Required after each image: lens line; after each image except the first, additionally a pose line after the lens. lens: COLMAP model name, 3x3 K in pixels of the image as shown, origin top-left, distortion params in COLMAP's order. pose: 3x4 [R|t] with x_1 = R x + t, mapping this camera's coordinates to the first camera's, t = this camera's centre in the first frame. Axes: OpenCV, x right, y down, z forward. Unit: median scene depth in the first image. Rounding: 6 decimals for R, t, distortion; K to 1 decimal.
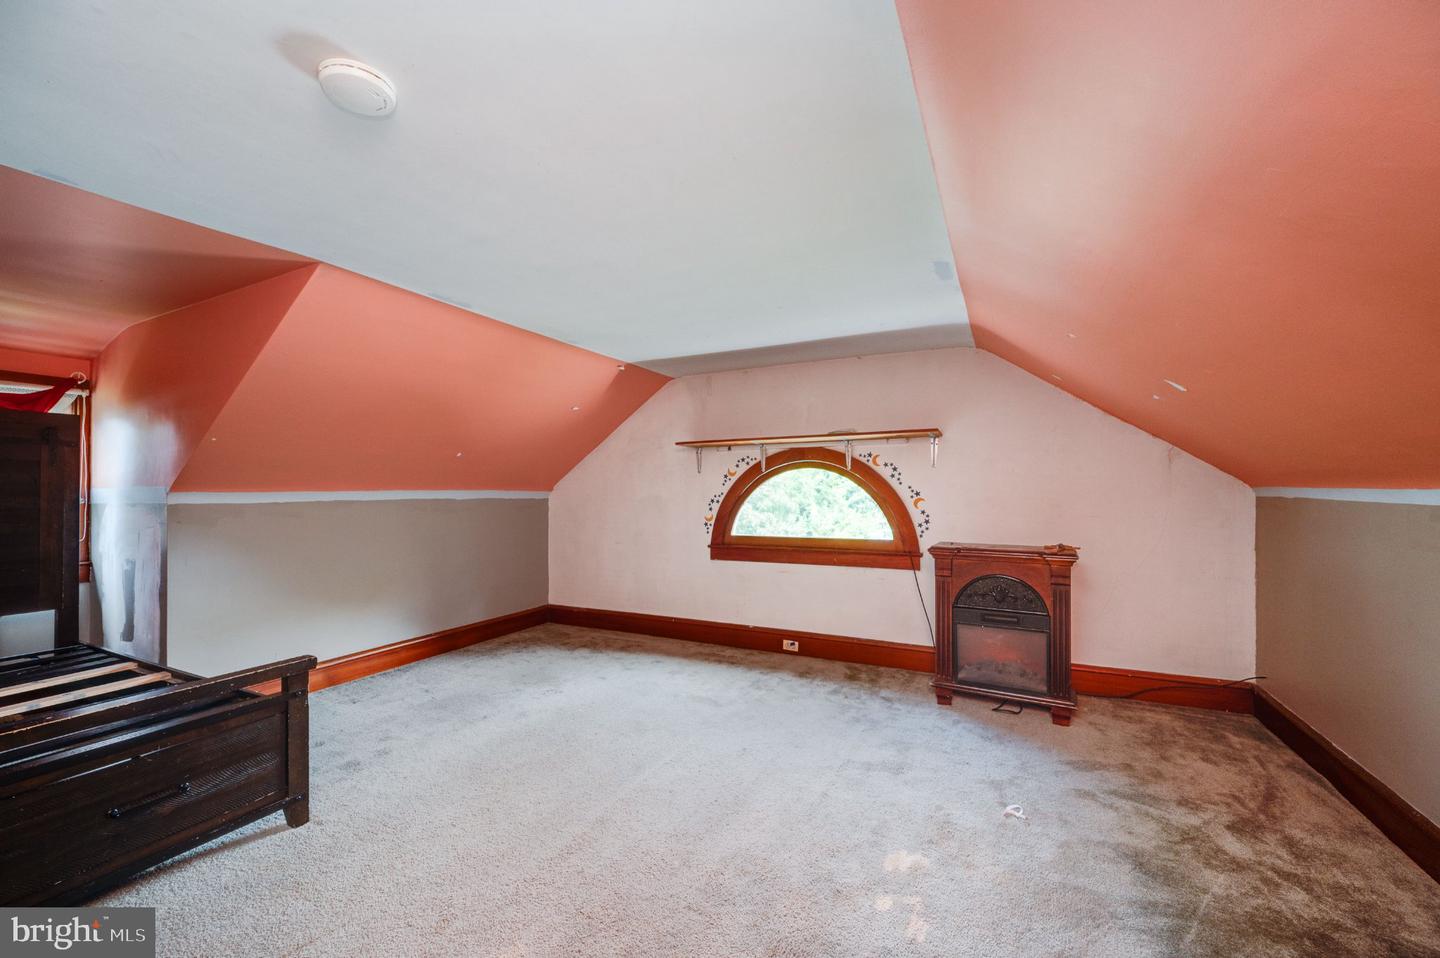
lens RADIAL K [[573.1, 0, 727.8], [0, 573.1, 484.5], [0, 0, 1]] dist [-0.003521, -0.000232]
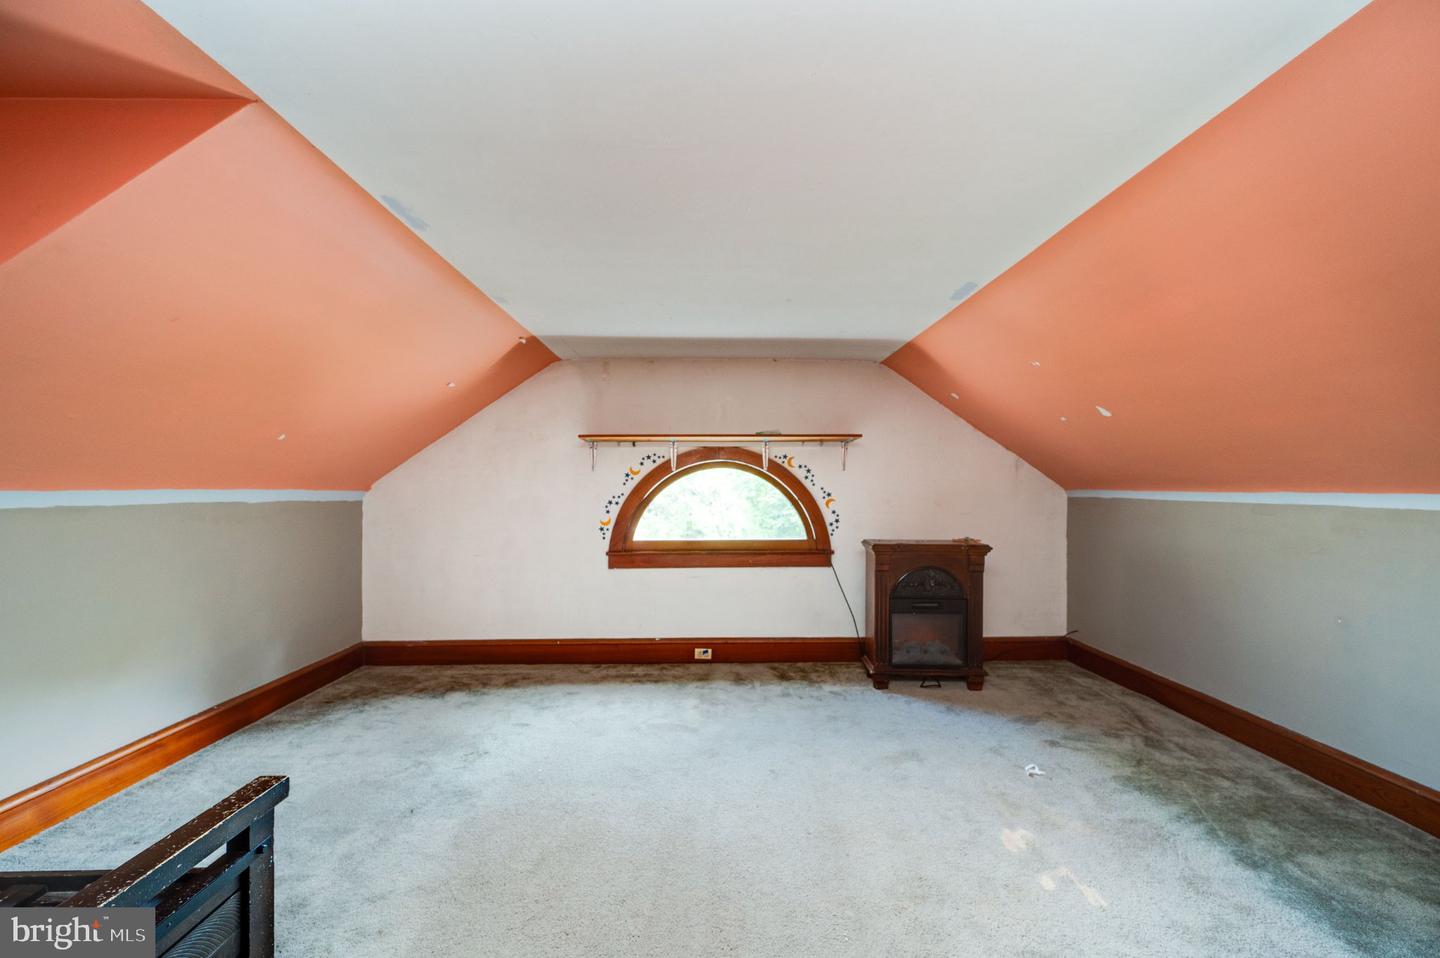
lens RADIAL K [[573.1, 0, 724.3], [0, 573.1, 483.9], [0, 0, 1]] dist [-0.003521, -0.000232]
pose [[0.882268, 0.008620, 0.470669, -0.335837], [-0.008255, 0.999962, -0.002840, 0.000703], [-0.470675, -0.001380, 0.882305, 0.154562]]
